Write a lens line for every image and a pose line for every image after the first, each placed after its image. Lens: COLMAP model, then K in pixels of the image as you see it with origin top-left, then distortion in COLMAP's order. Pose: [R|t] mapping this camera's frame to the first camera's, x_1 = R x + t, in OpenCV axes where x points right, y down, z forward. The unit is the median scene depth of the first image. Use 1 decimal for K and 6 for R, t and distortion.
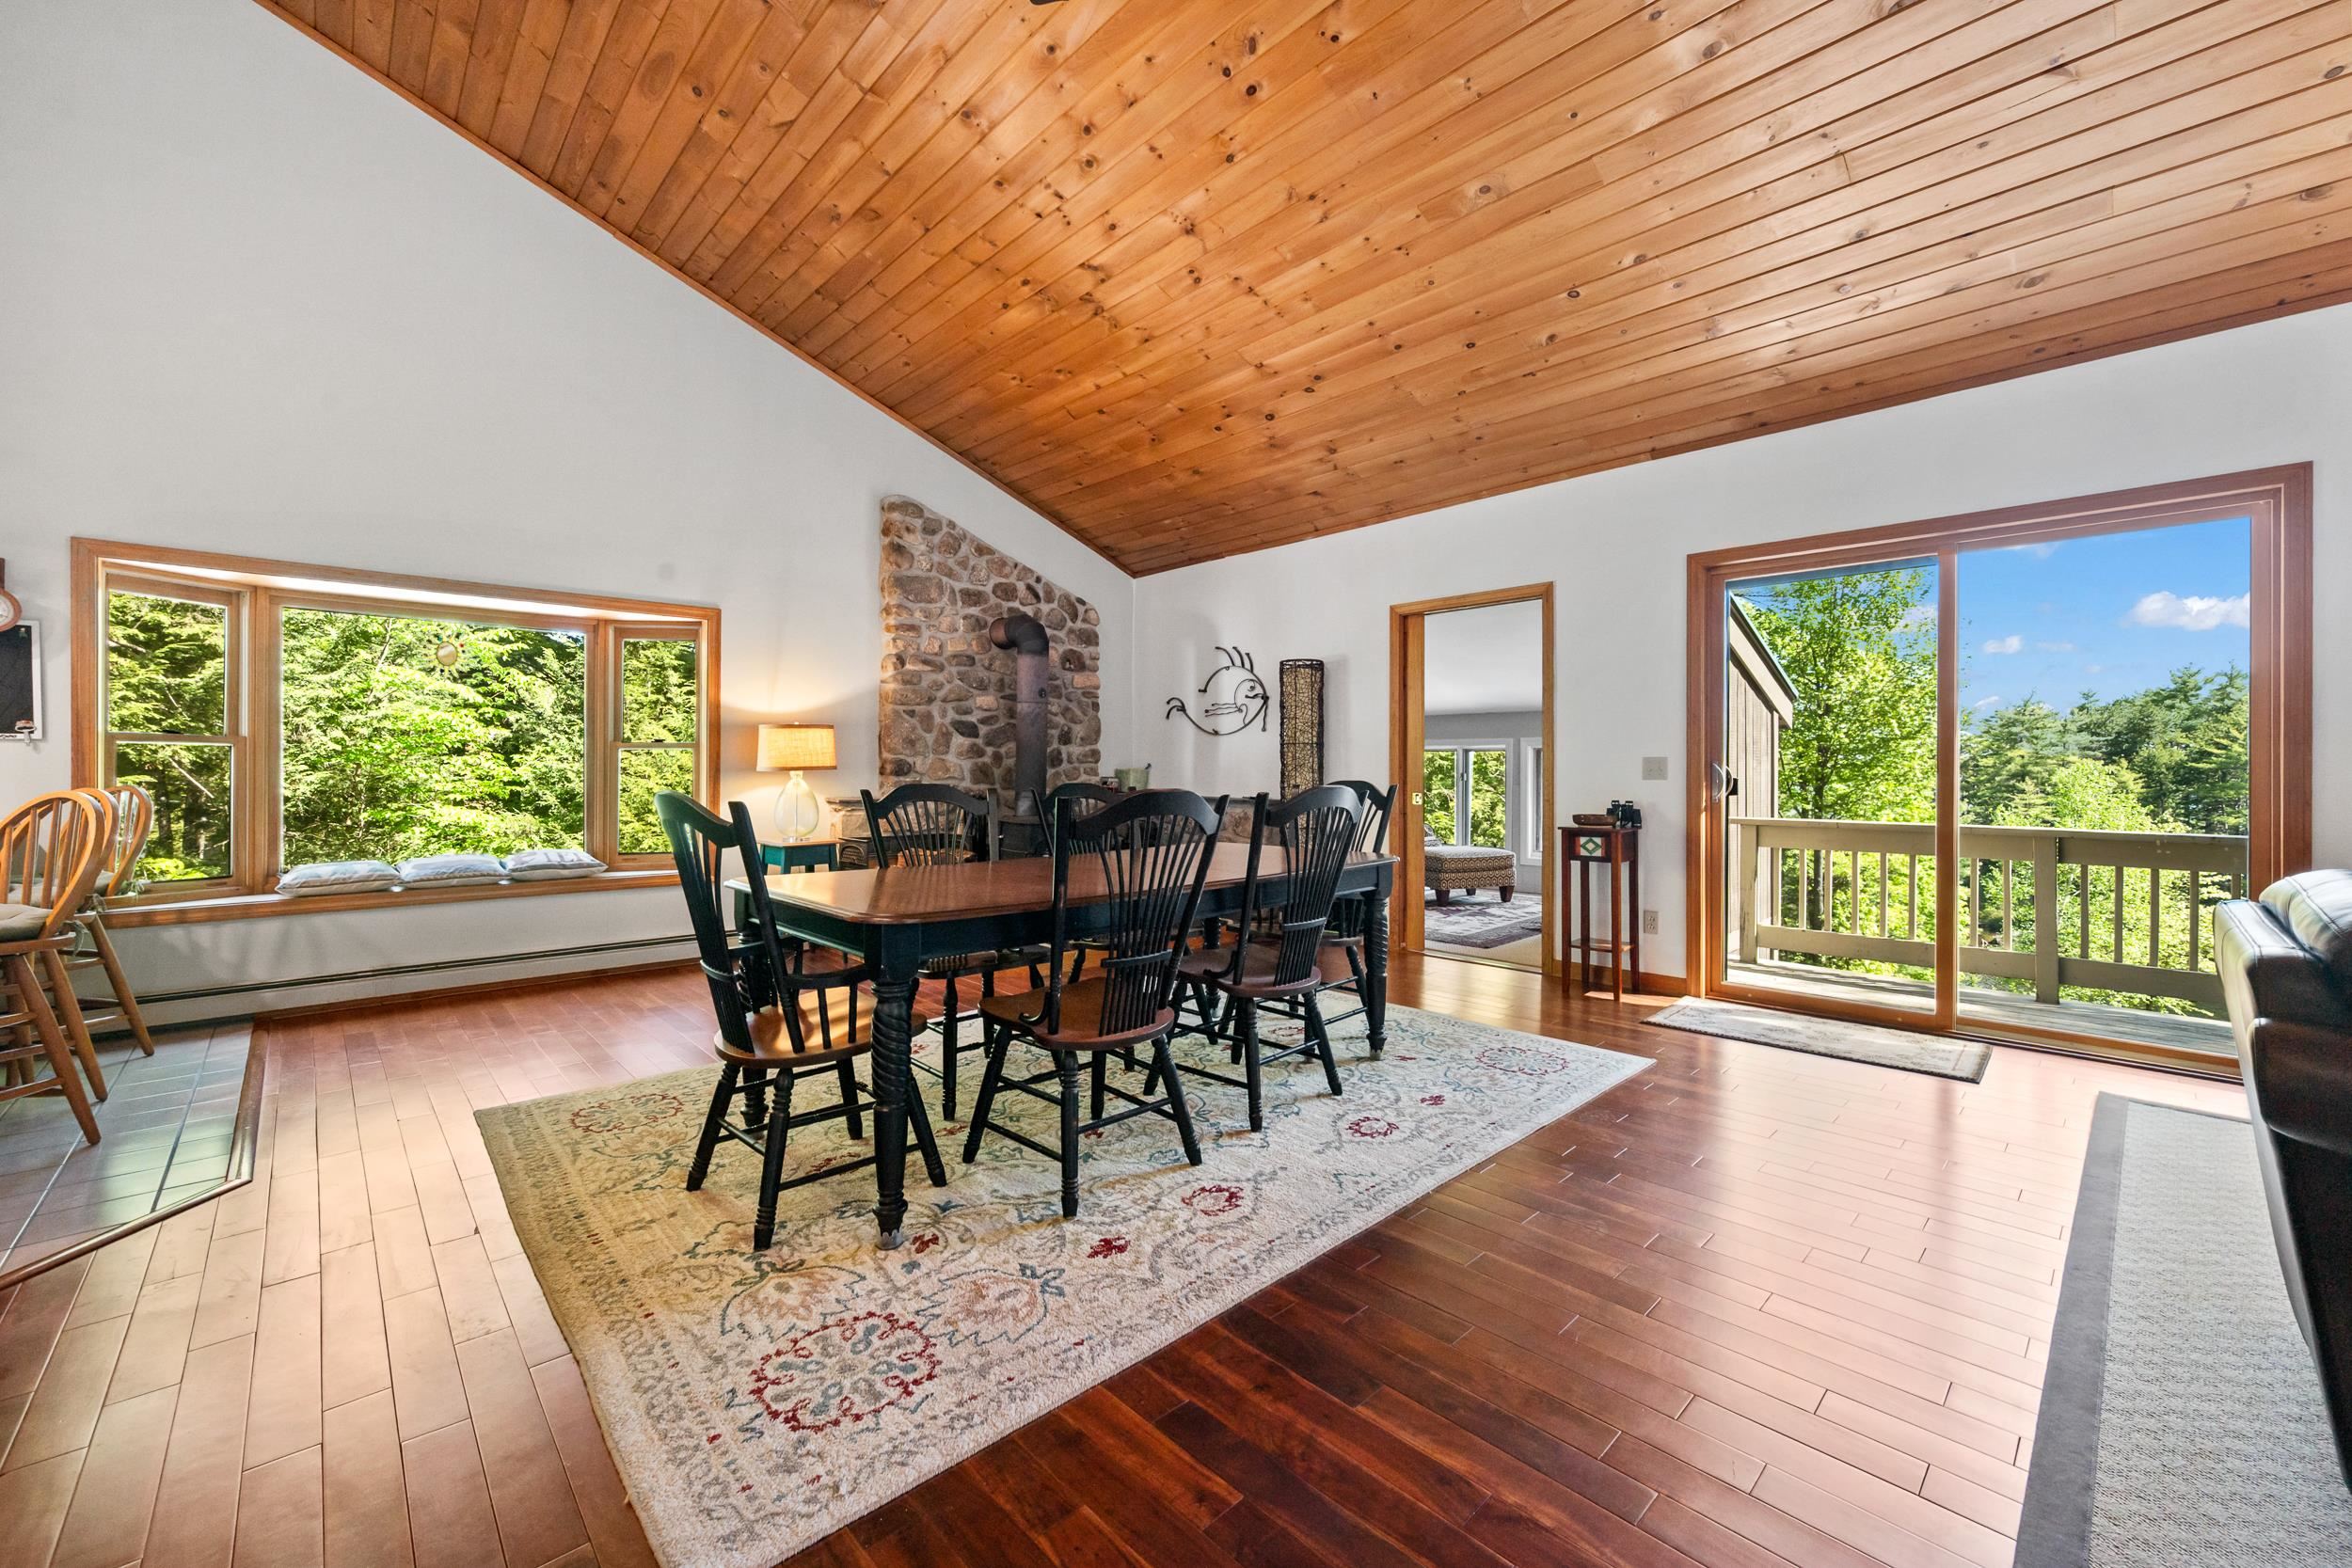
lens RADIAL K [[918.3, 0, 1184.5], [0, 918.3, 778.5], [0, 0, 1]] dist [-0.004211, -0.000310]
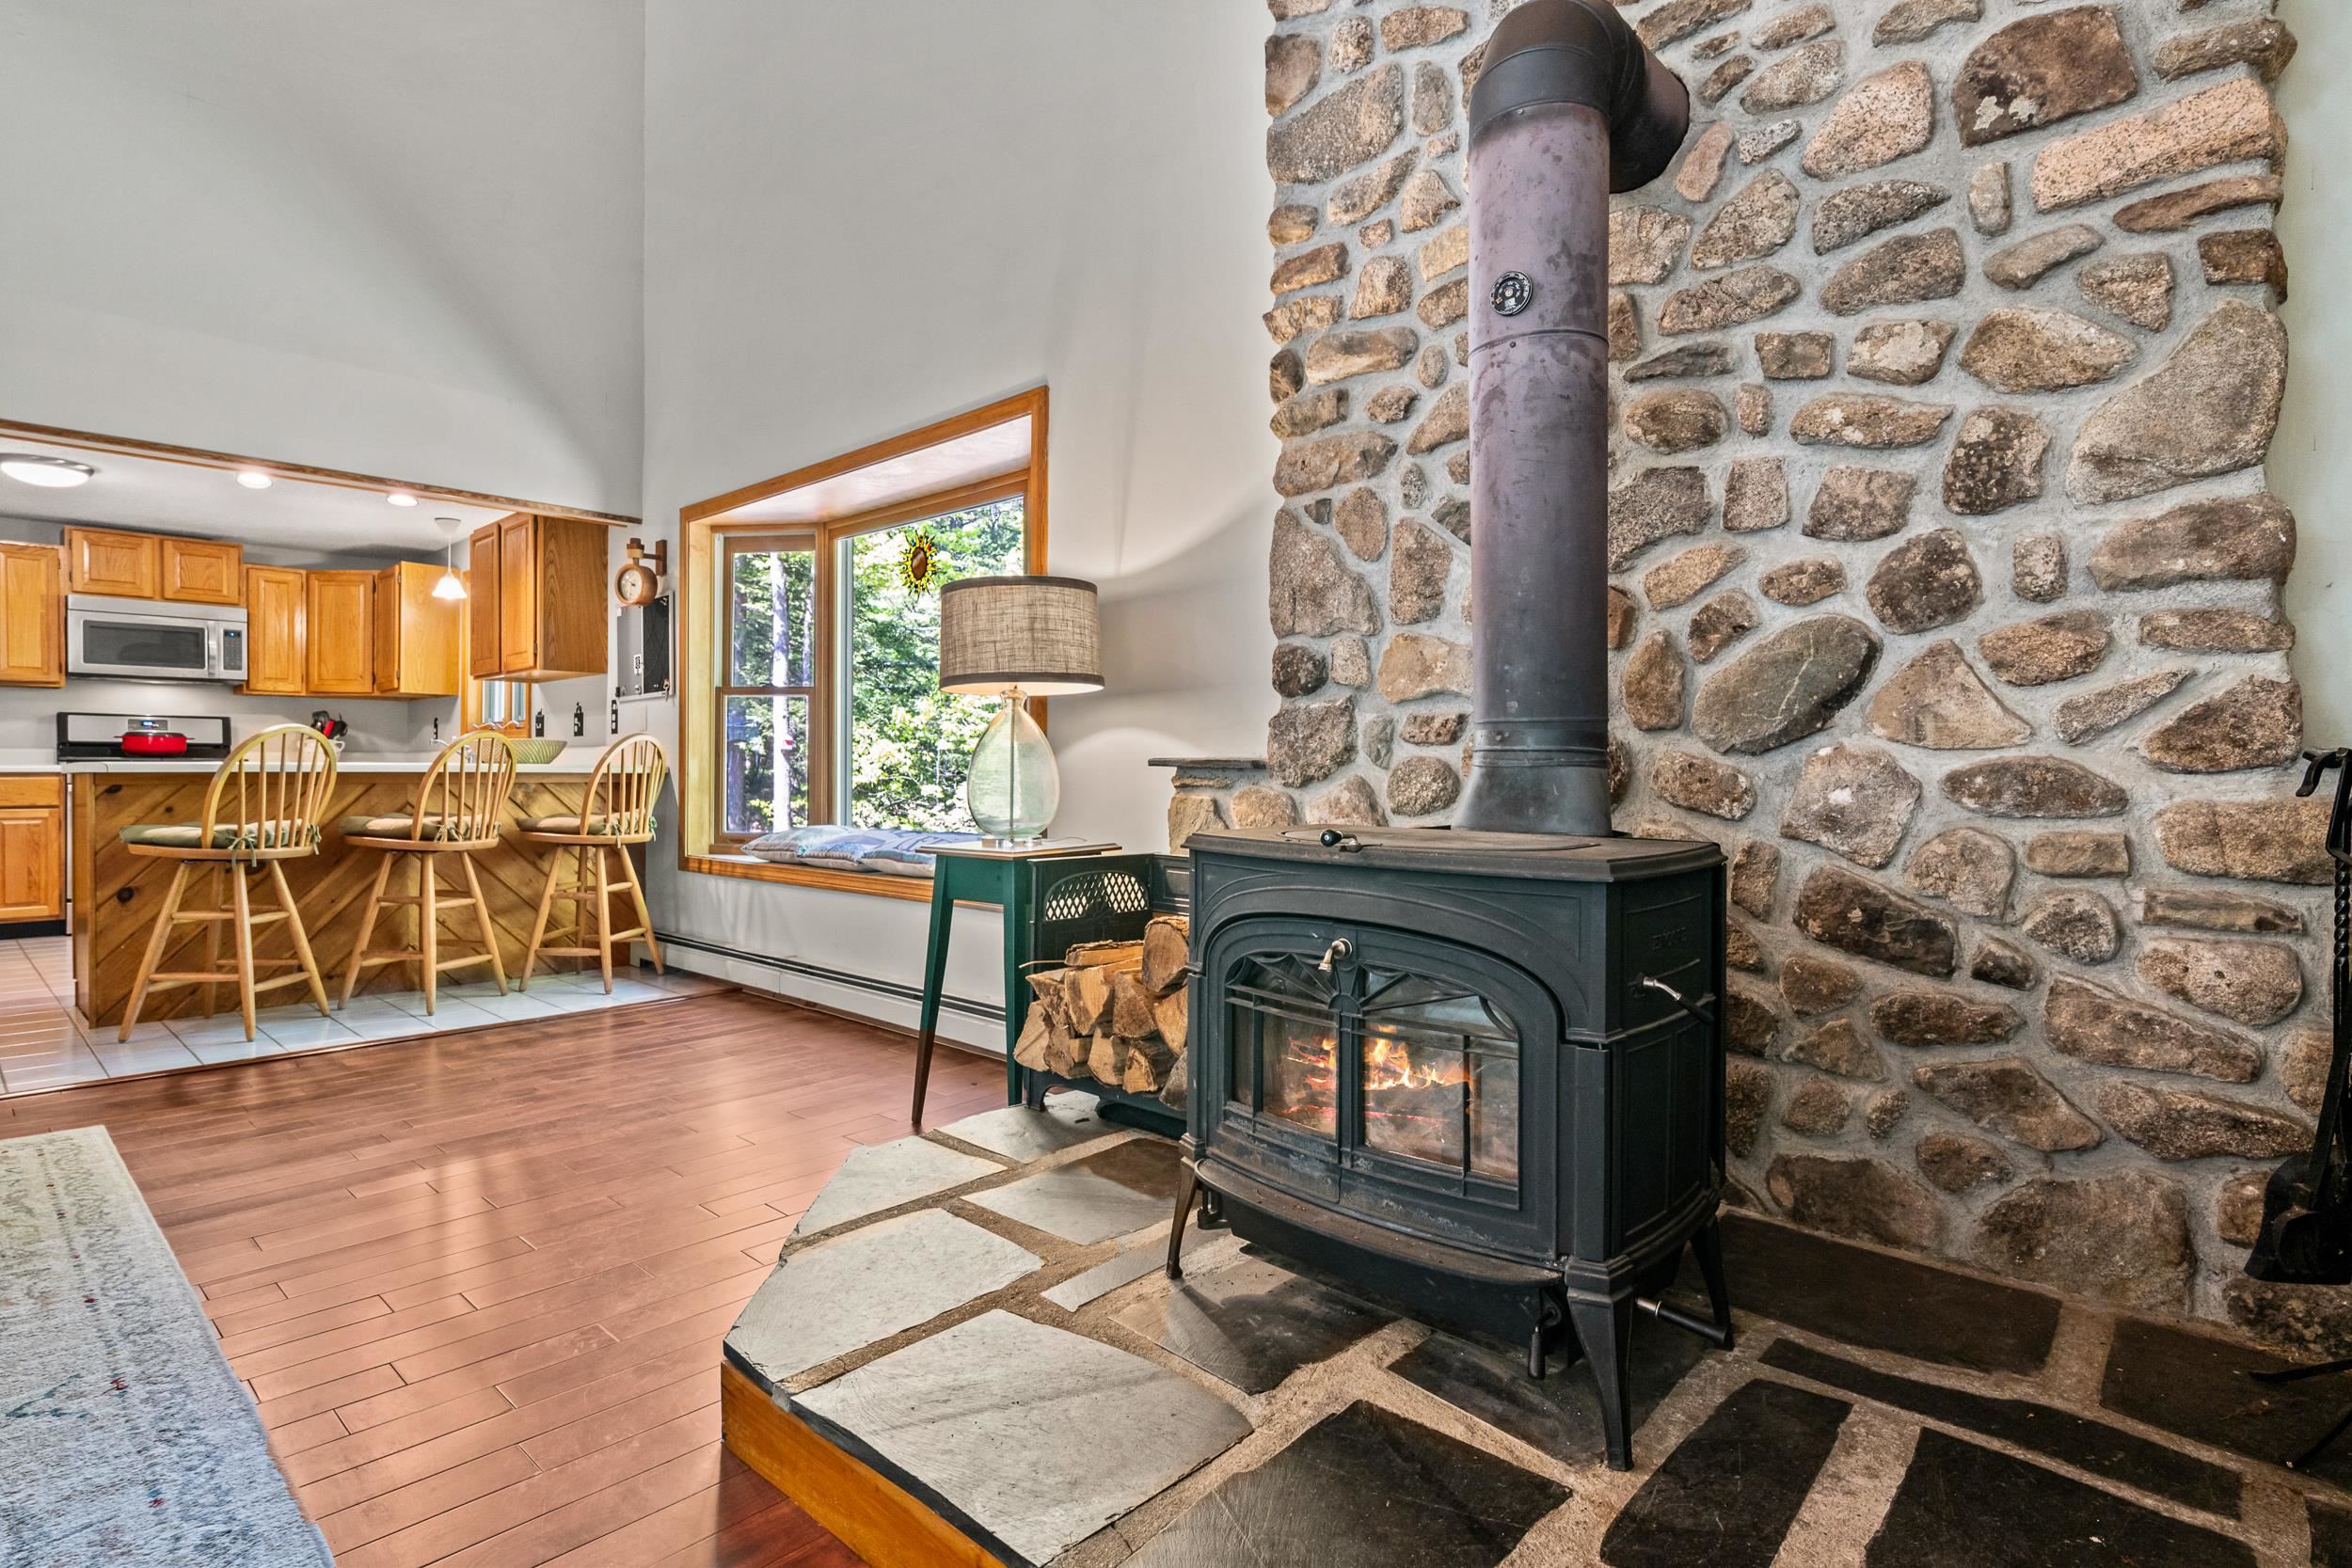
lens RADIAL K [[1174.6, 0, 1176.0], [0, 1174.6, 784.0], [0, 0, 1]] dist [-0.000047, 0.000205]
pose [[0.071129, 0.011053, -0.997406, 0.135386], [-0.010470, 0.999892, 0.010334, 0.026552], [0.997412, 0.009708, 0.071237, 0.910123]]
